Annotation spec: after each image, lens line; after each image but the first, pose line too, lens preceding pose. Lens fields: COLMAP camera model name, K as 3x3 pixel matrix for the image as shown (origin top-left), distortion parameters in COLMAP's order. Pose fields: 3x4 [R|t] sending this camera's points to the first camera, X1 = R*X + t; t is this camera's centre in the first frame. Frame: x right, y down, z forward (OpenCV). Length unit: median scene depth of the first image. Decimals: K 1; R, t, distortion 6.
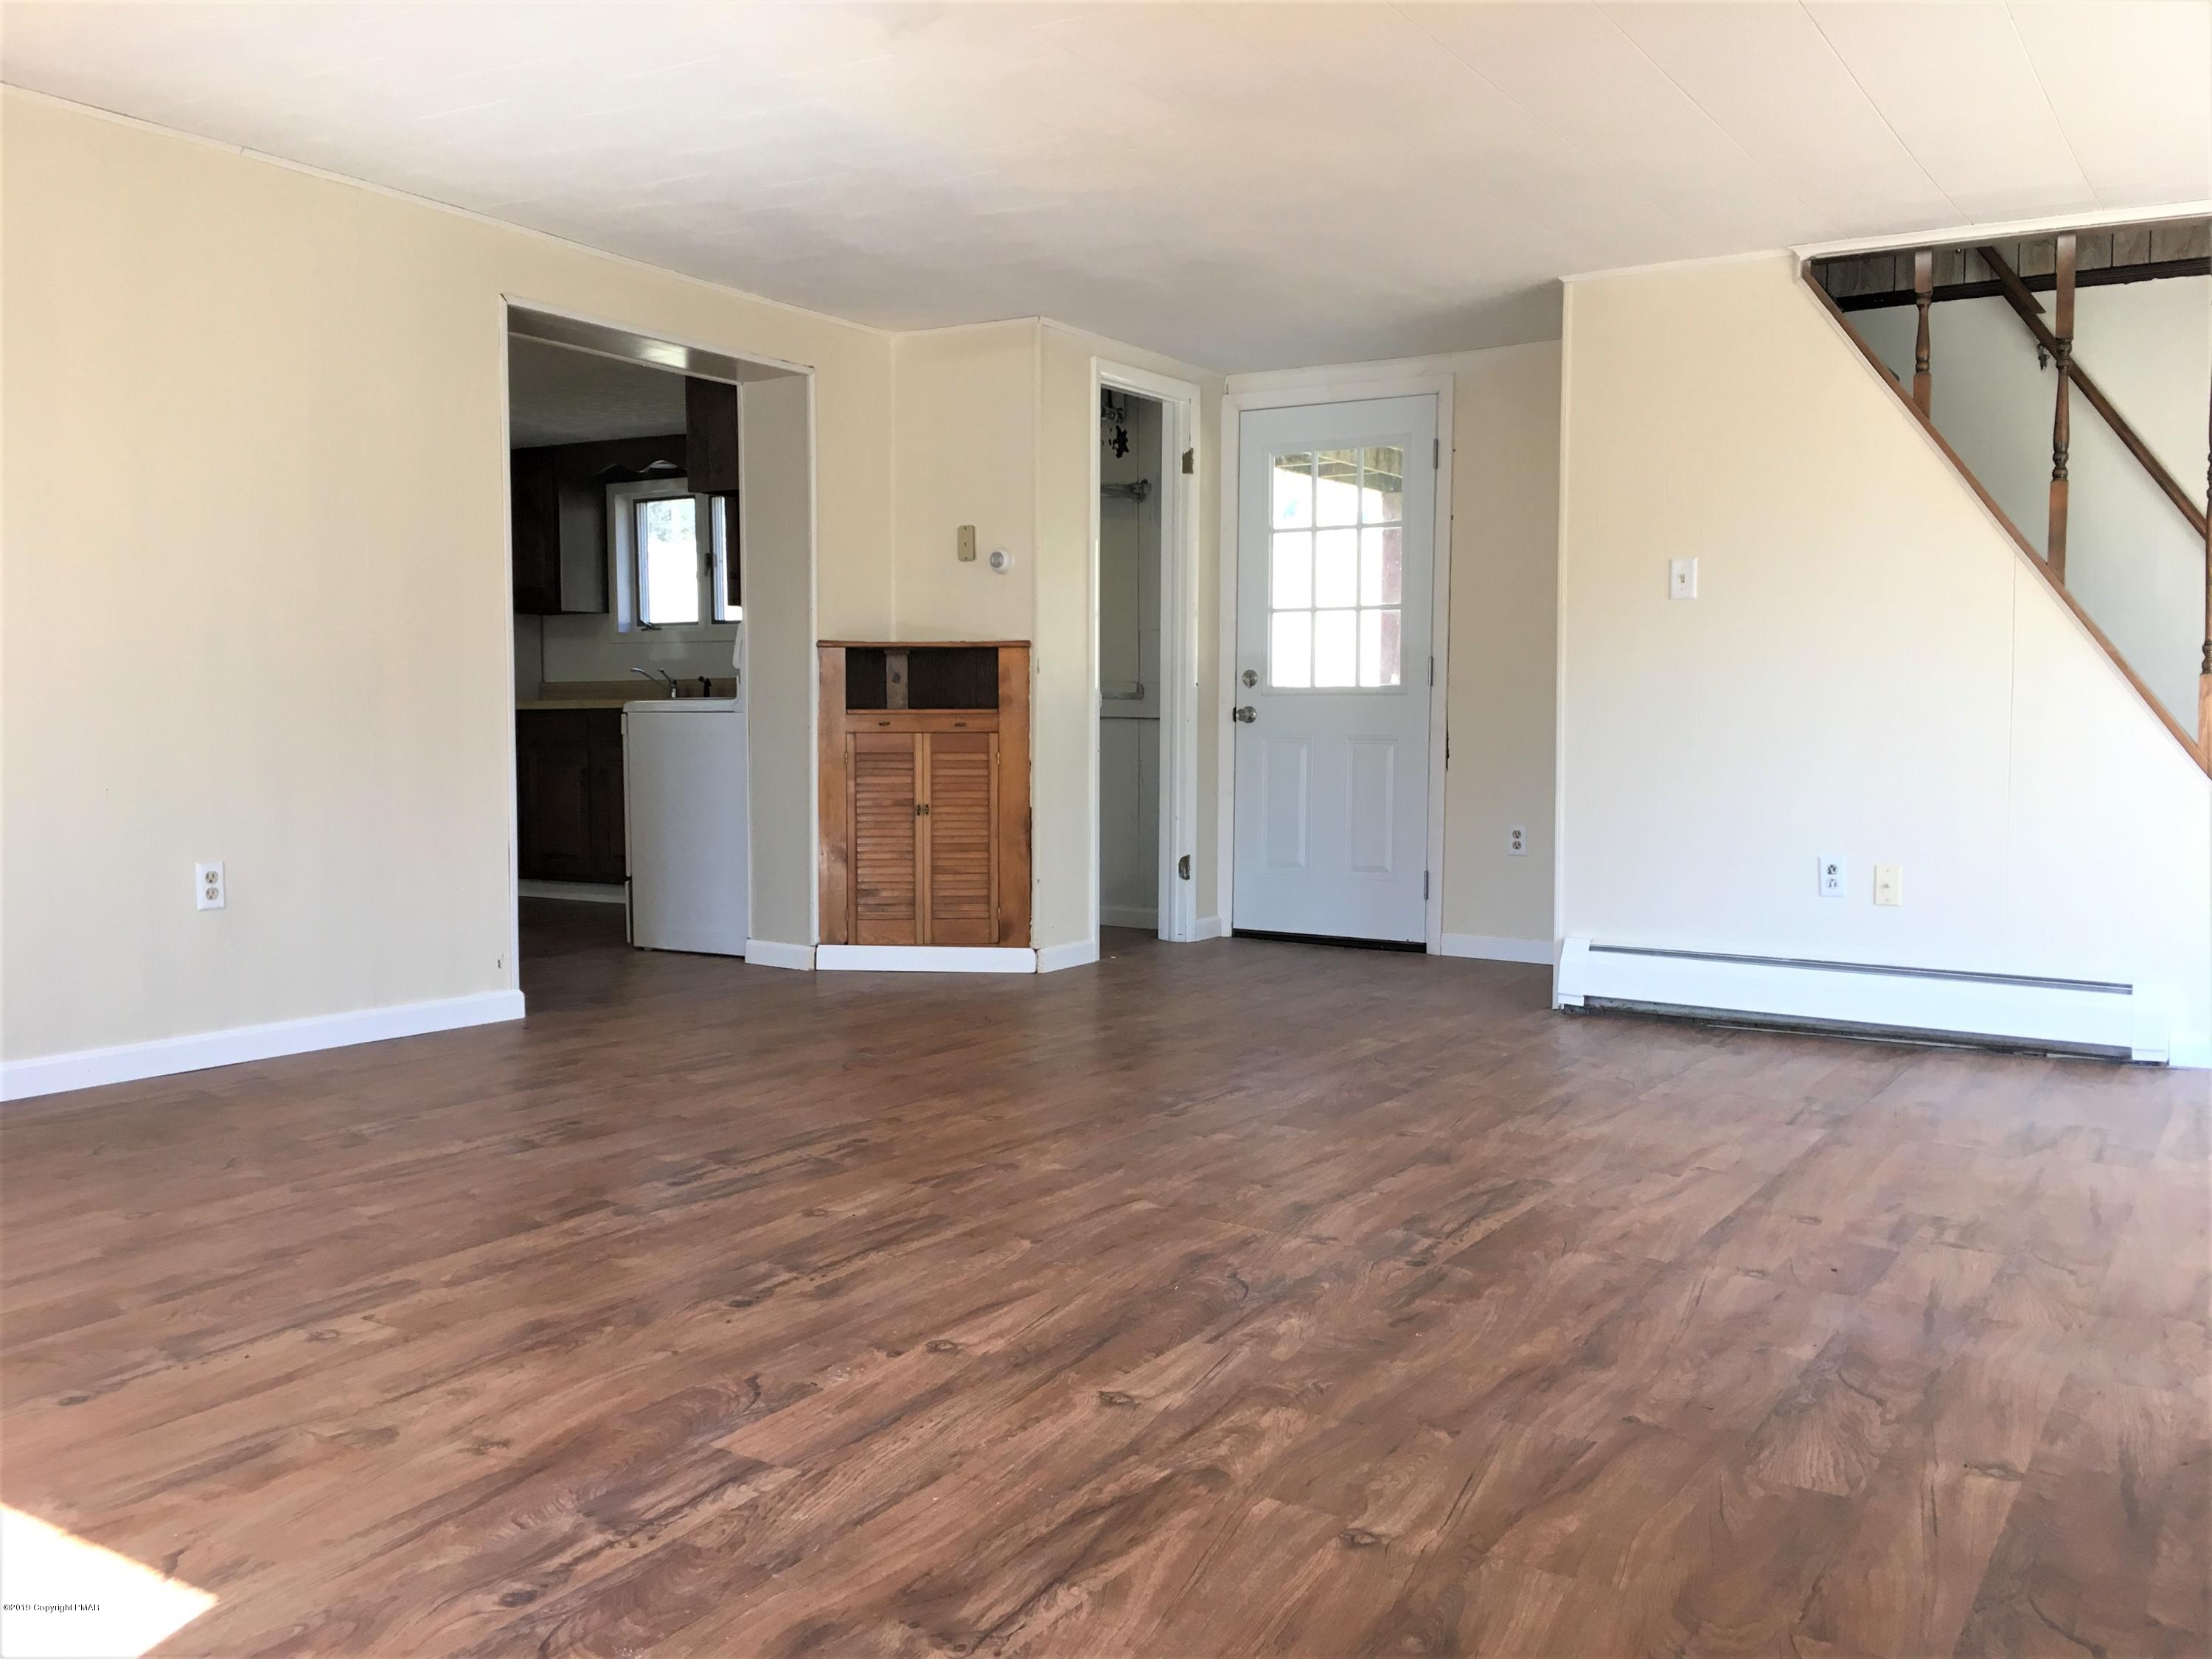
lens RADIAL K [[1892.7, 0, 1101.5], [0, 1892.7, 835.4], [0, 0, 1]] dist [0.062929, -0.074916]
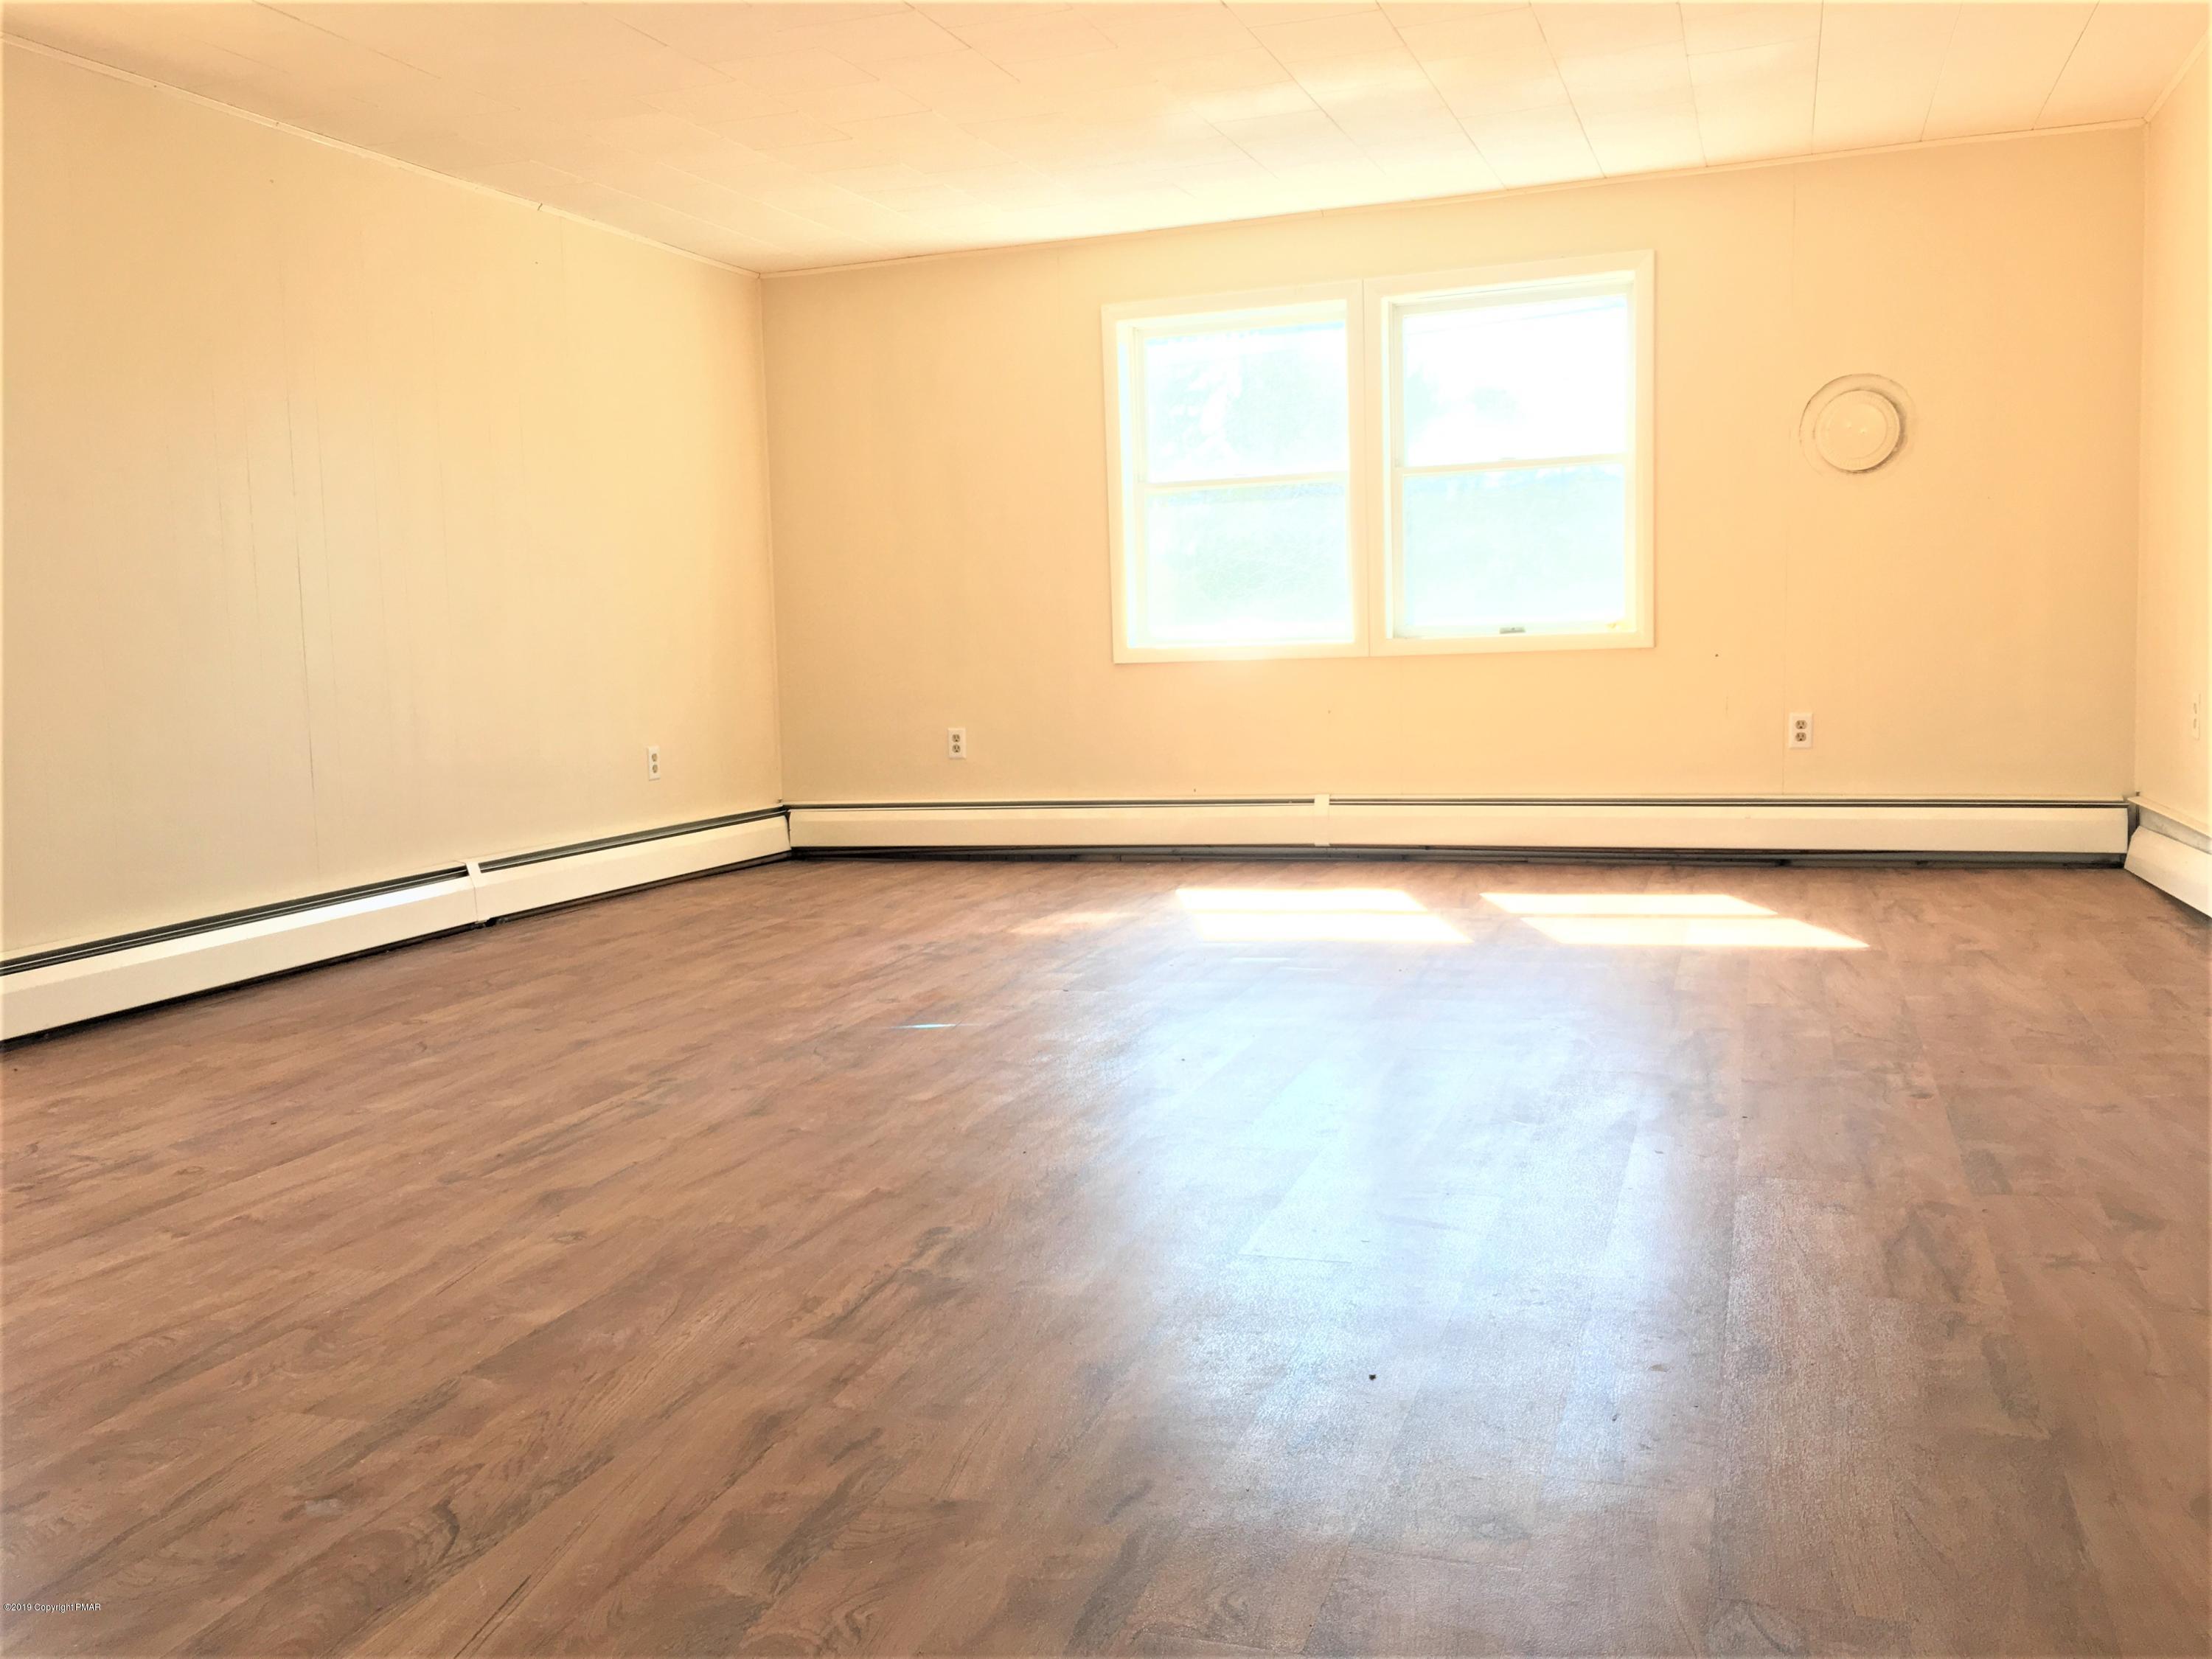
lens RADIAL K [[1892.7, 0, 1094.3], [0, 1892.7, 830.6], [0, 0, 1]] dist [0.062929, -0.074916]
pose [[-0.975159, 0.052970, -0.215077, 0.084636], [0.015994, 0.985289, 0.170144, -0.063895], [0.220926, 0.162478, -0.961661, 1.181005]]
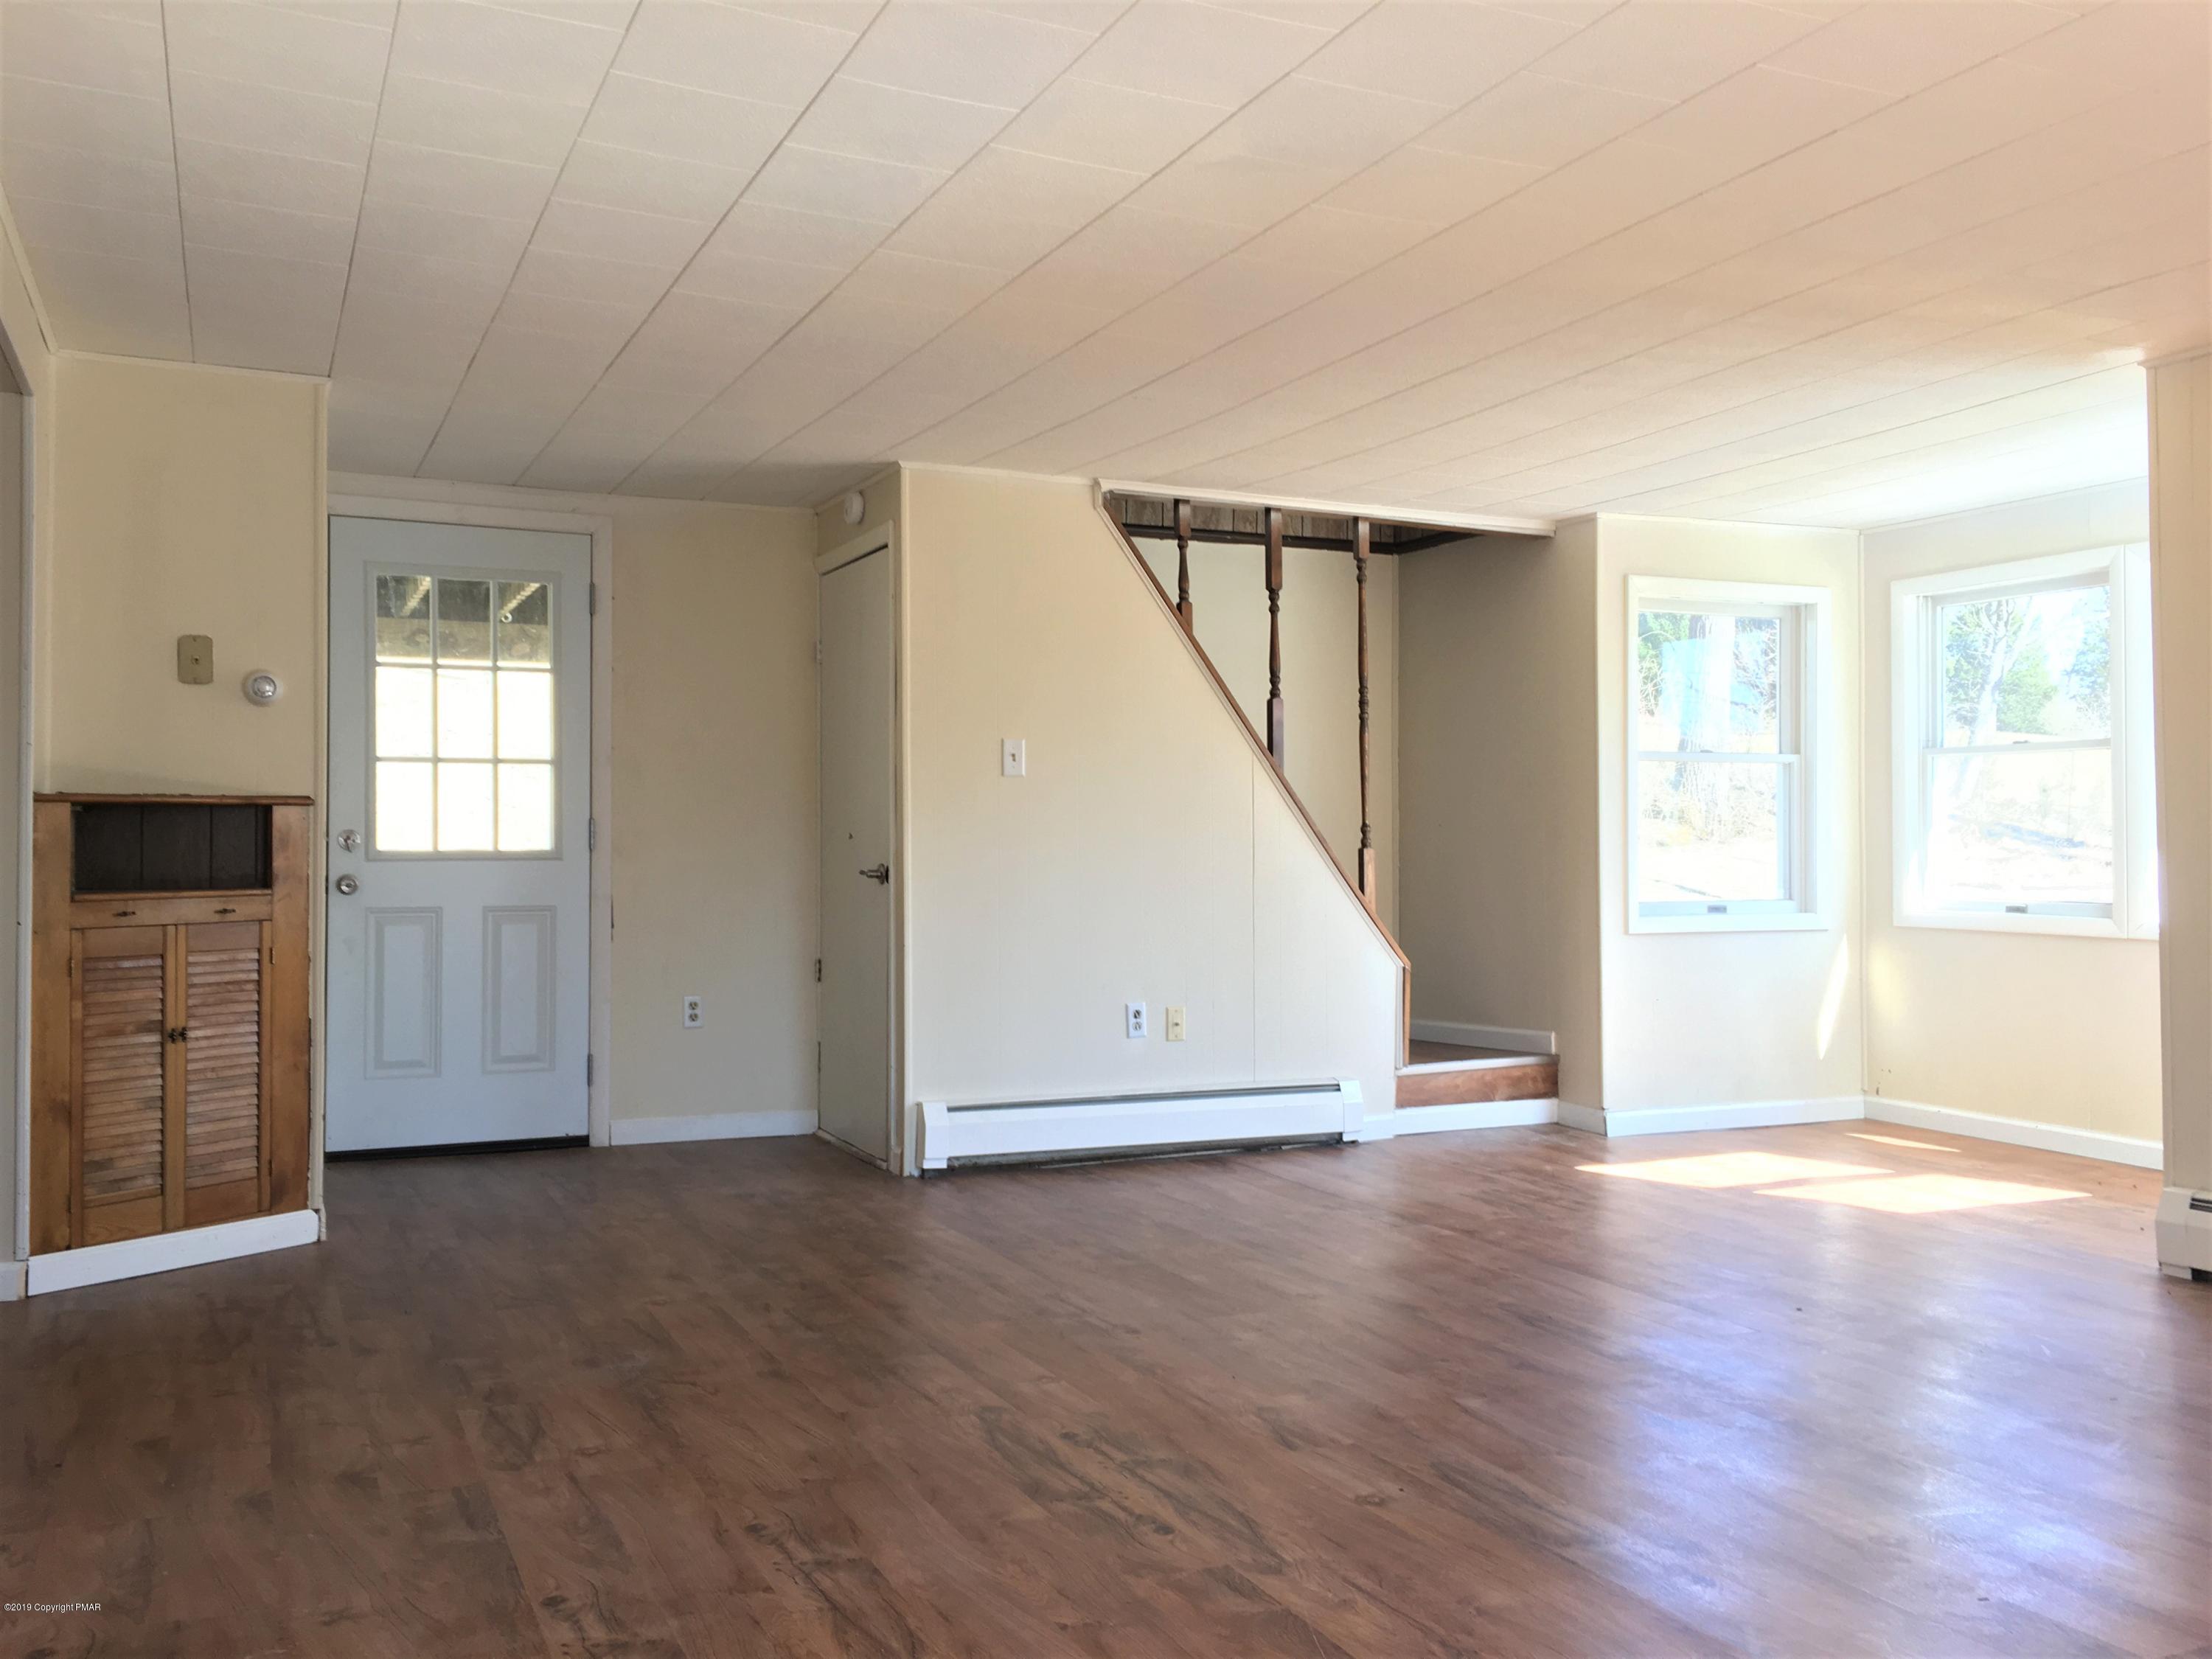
lens RADIAL K [[1892.7, 0, 1112.3], [0, 1892.7, 821.8], [0, 0, 1]] dist [0.062929, -0.074916]
pose [[0.548958, 0.006154, 0.835827, -0.558052], [0.058088, 0.997274, -0.045494, -0.044695], [-0.833829, 0.073526, 0.547105, 0.358998]]
